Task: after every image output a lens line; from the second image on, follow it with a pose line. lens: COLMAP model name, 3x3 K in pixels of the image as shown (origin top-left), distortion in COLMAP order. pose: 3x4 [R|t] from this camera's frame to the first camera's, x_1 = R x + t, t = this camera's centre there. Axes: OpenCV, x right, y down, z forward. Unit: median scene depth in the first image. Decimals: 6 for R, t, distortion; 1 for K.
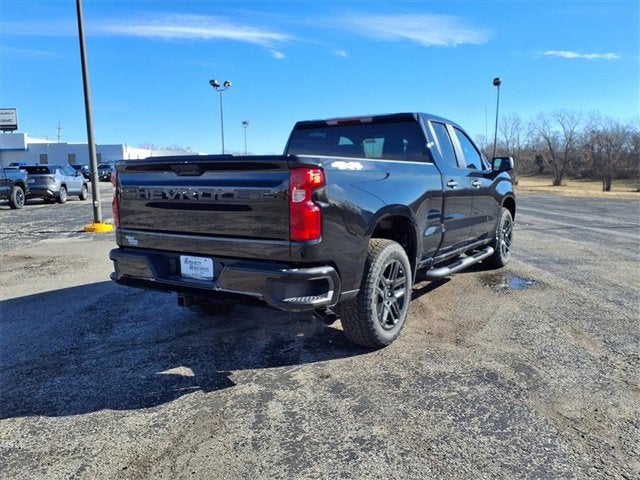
lens RADIAL K [[520.2, 0, 319.6], [0, 520.2, 246.4], [0, 0, 1]] dist [0.035520, -0.041968]
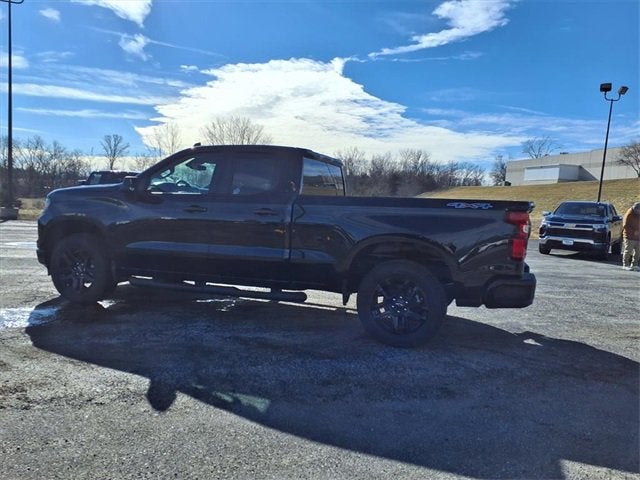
lens RADIAL K [[519.6, 0, 318.1], [0, 519.6, 234.9], [0, 0, 1]] dist [0.036210, -0.036510]
pose [[-0.247611, -0.070435, 0.966296, -1.380108], [0.083710, 0.992069, 0.093764, -0.237482], [-0.965236, 0.104106, -0.239751, 1.694134]]
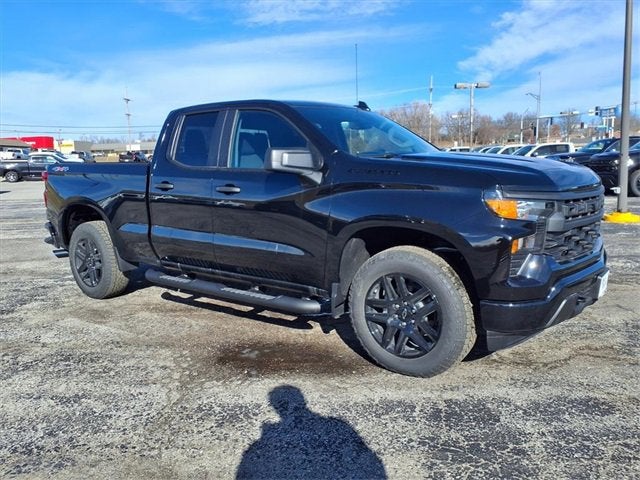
lens RADIAL K [[519.6, 0, 320.2], [0, 519.6, 229.7], [0, 0, 1]] dist [0.036210, -0.036510]
pose [[-0.097300, 0.142290, -0.985031, 1.429929], [-0.110555, 0.982057, 0.152781, -0.272460], [0.989096, 0.123765, -0.079824, 1.694060]]
